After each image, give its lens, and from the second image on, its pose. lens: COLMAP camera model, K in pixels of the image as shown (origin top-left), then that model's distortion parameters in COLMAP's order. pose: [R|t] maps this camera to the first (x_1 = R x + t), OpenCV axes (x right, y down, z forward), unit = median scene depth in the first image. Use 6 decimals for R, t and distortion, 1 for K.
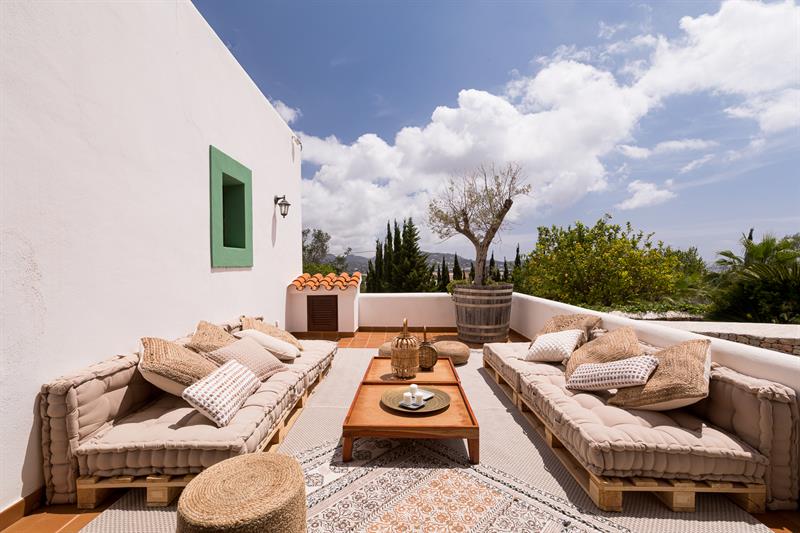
lens RADIAL K [[353.6, 0, 400.0], [0, 353.6, 266.5], [0, 0, 1]] dist [-0.000198, 0.000010]
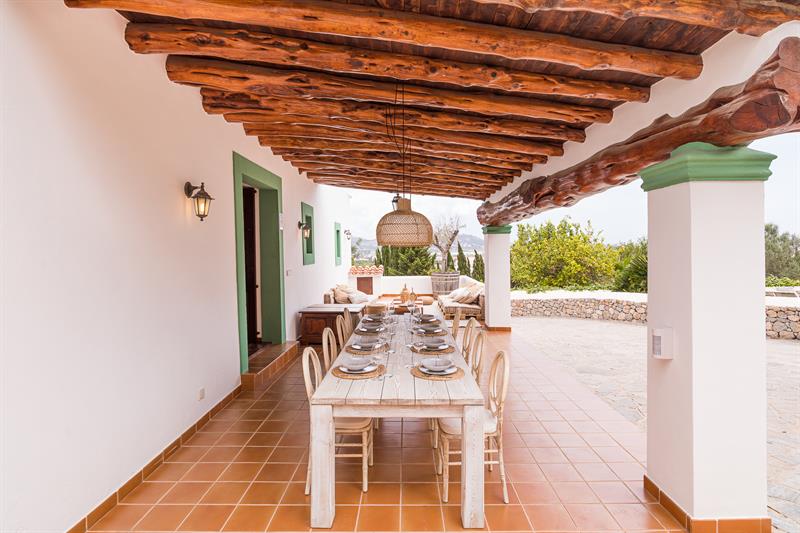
lens RADIAL K [[353.6, 0, 400.0], [0, 353.6, 266.5], [0, 0, 1]] dist [-0.000198, 0.000010]
pose [[0.999837, -0.004486, -0.017496, 0.004050], [0.005143, 0.999277, 0.037682, -0.016280], [0.017314, -0.037766, 0.999137, -0.304638]]
